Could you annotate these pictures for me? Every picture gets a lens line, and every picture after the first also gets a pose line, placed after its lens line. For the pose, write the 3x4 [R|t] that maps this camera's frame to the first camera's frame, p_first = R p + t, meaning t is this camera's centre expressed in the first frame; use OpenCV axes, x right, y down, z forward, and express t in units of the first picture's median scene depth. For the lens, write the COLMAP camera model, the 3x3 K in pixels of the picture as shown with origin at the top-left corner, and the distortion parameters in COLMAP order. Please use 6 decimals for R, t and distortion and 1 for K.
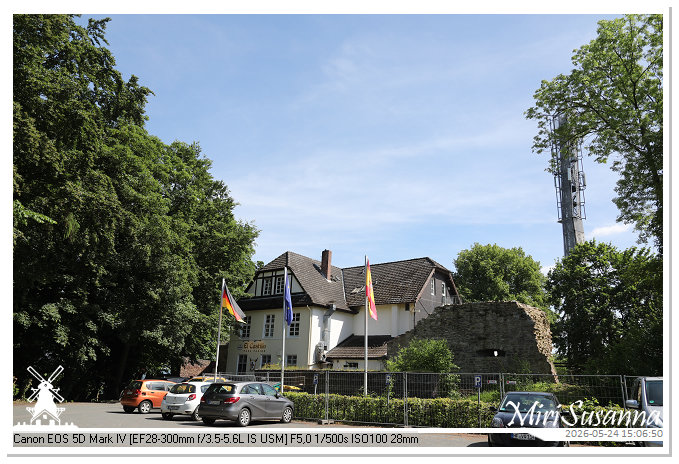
lens RADIAL K [[512.5, 0, 339.5], [0, 512.5, 232.0], [0, 0, 1]] dist [0.003005, -0.002283]
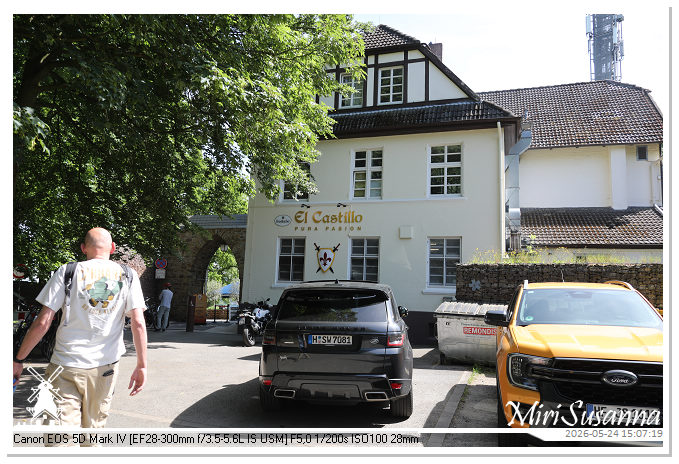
lens RADIAL K [[512.5, 0, 339.5], [0, 512.5, 232.0], [0, 0, 1]] dist [0.003005, -0.002283]
pose [[0.949384, 0.039223, 0.311659, -0.290149], [-0.090723, 0.984129, 0.152510, 0.164667], [-0.300731, -0.173065, 0.937875, 0.575608]]
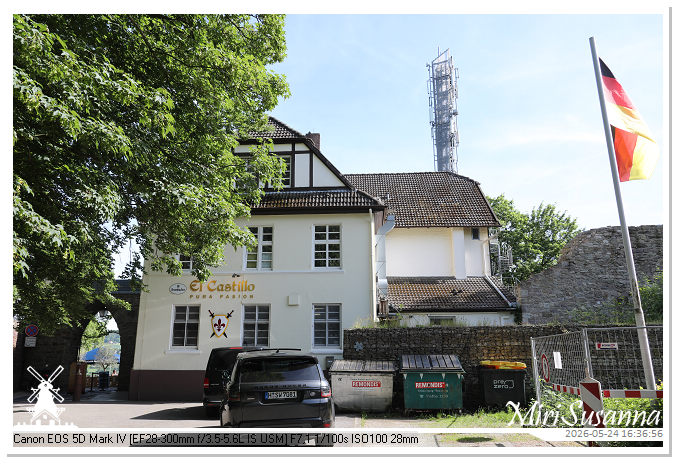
lens RADIAL K [[512.5, 0, 339.5], [0, 512.5, 232.0], [0, 0, 1]] dist [0.003005, -0.002283]
pose [[0.830874, 0.096128, 0.548094, -0.340505], [-0.124933, 0.992046, 0.015399, 0.148498], [-0.542254, -0.081270, 0.836275, 0.533875]]
